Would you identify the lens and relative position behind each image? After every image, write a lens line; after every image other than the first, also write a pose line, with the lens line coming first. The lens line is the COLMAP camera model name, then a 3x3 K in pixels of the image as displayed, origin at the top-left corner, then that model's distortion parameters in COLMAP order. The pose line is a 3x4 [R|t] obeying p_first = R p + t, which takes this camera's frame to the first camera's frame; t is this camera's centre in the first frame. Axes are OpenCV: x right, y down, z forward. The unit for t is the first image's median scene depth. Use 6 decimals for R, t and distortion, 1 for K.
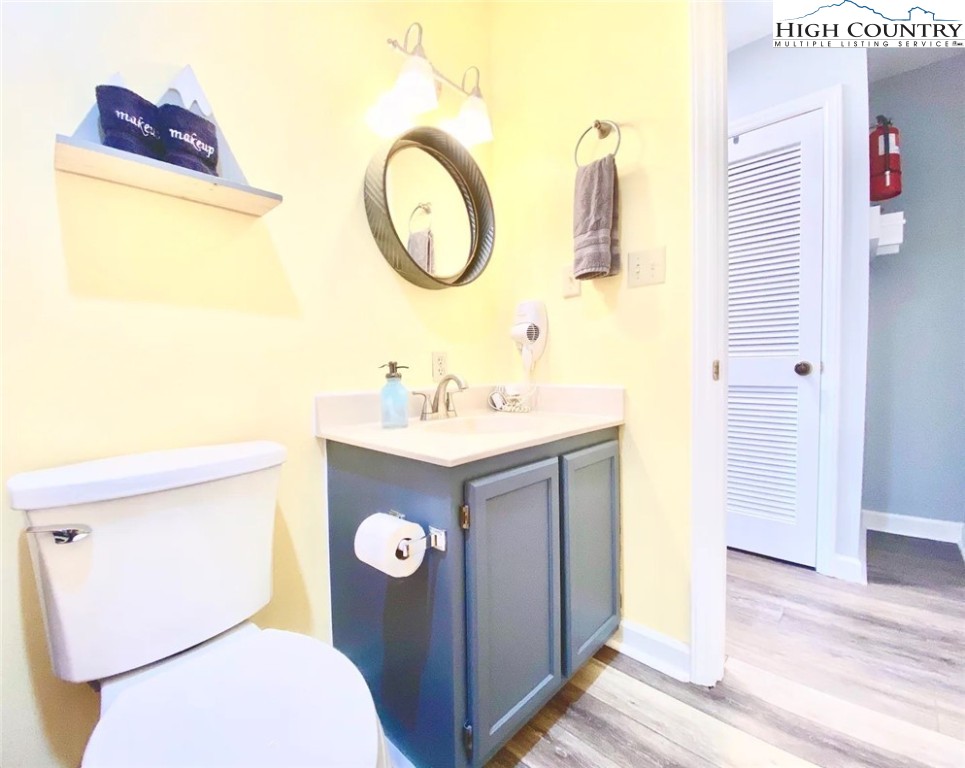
lens RADIAL K [[432.5, 0, 482.5], [0, 432.5, 384.0], [0, 0, 1]] dist [-0.002339, -0.000954]
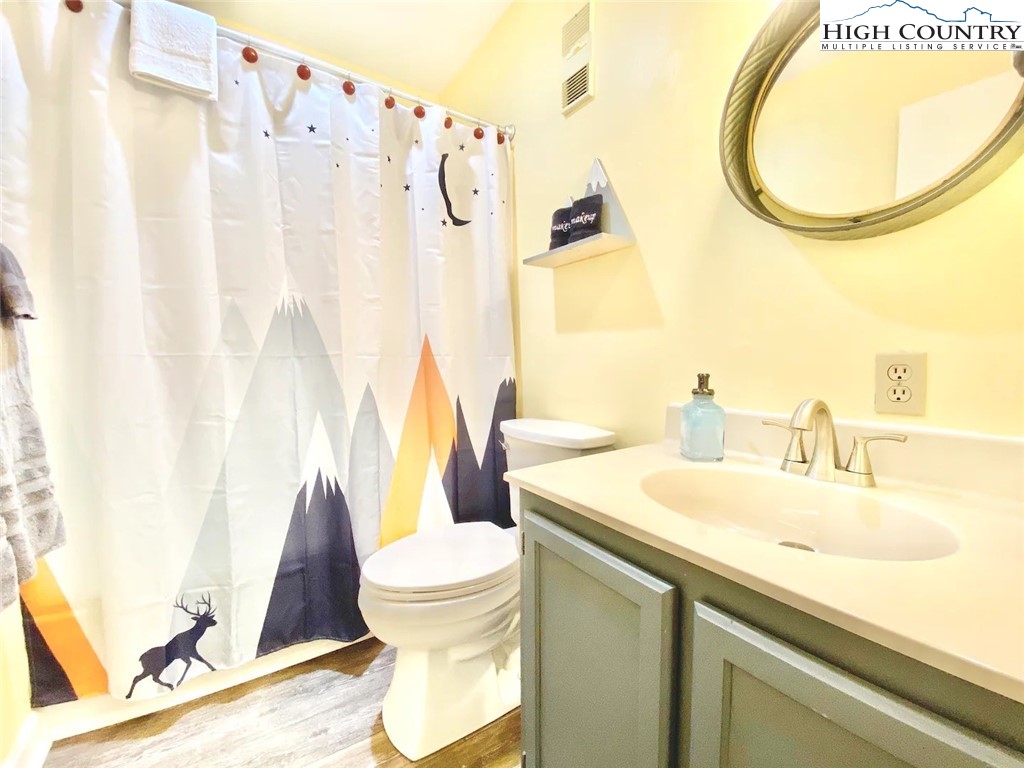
lens RADIAL K [[421.3, 0, 512.0], [0, 421.3, 384.0], [0, 0, 1]] dist [-0.000145, 0.000073]
pose [[-0.239670, 0.075422, -0.967920, 0.363496], [-0.021923, 0.996303, 0.083062, -0.052882], [0.970607, 0.041127, -0.237130, 0.507069]]
